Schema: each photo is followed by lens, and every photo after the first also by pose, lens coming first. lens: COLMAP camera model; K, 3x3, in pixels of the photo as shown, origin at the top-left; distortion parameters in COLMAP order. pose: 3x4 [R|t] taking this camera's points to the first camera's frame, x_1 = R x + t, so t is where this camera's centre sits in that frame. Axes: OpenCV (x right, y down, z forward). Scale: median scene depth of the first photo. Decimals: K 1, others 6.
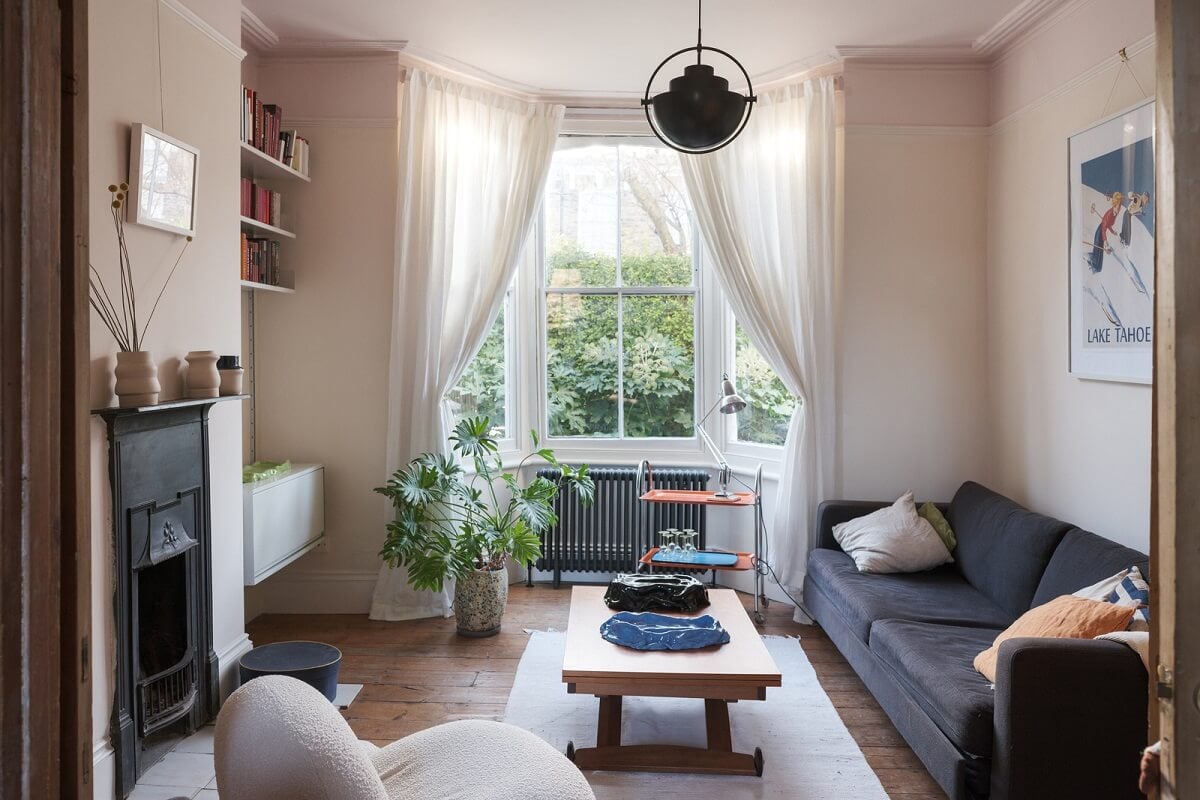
lens RADIAL K [[852.9, 0, 600.2], [0, 852.9, 352.7], [0, 0, 1]] dist [-0.002403, -0.000754]
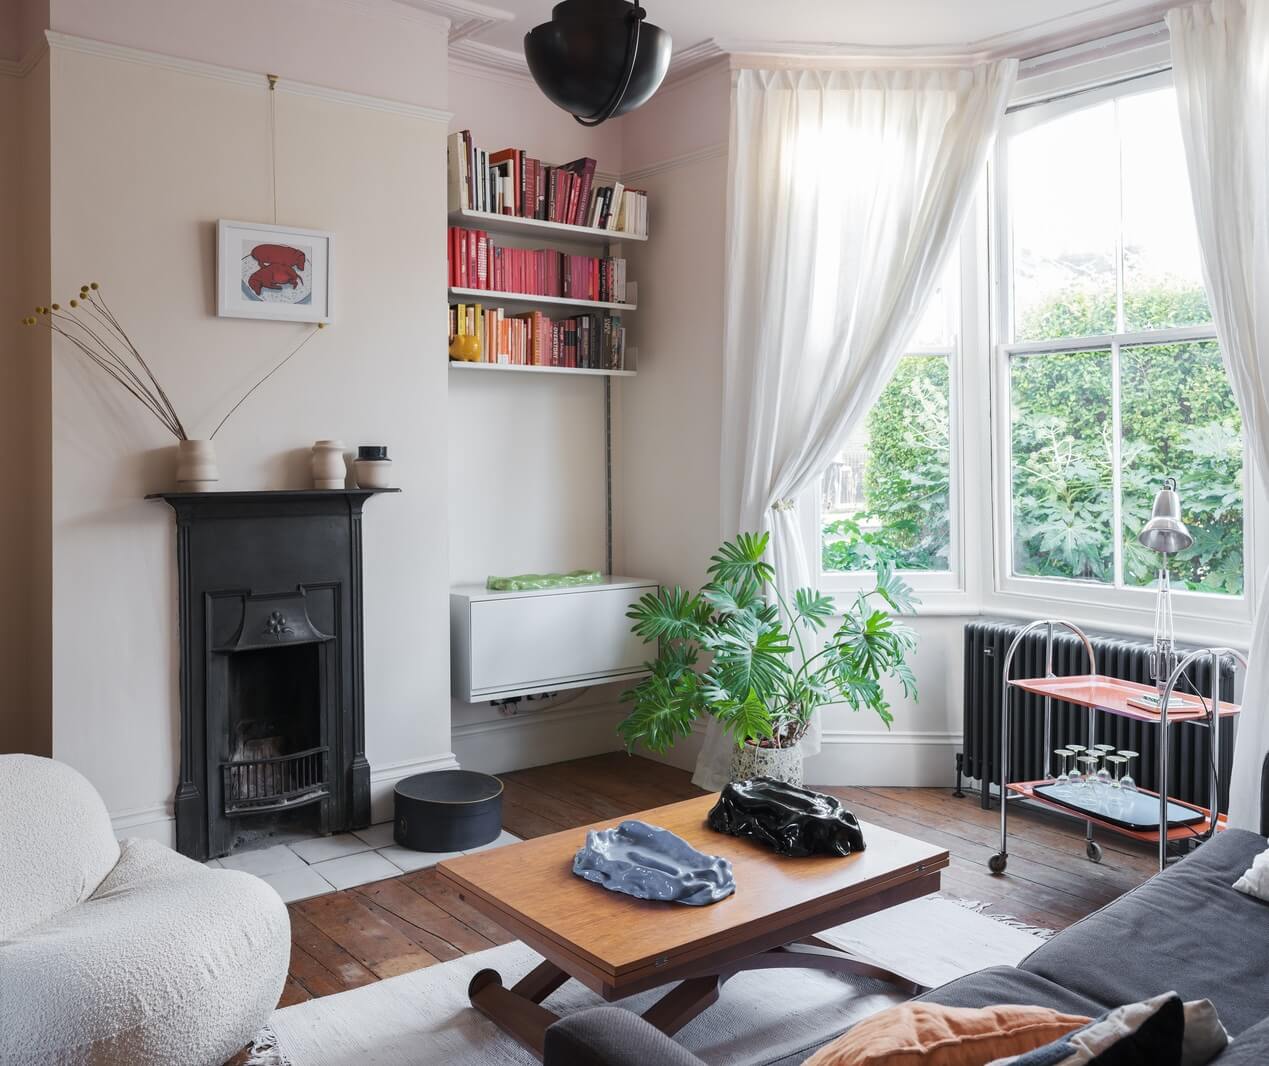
lens RADIAL K [[1090.6, 0, 634.7], [0, 1090.6, 457.4], [0, 0, 1]] dist [0.001500, -0.003499]
pose [[0.660037, 0.000262, -0.751233, 0.467358], [-0.000091, 1.000000, 0.000269, 0.010976], [0.751233, -0.000110, 0.660037, 0.303148]]
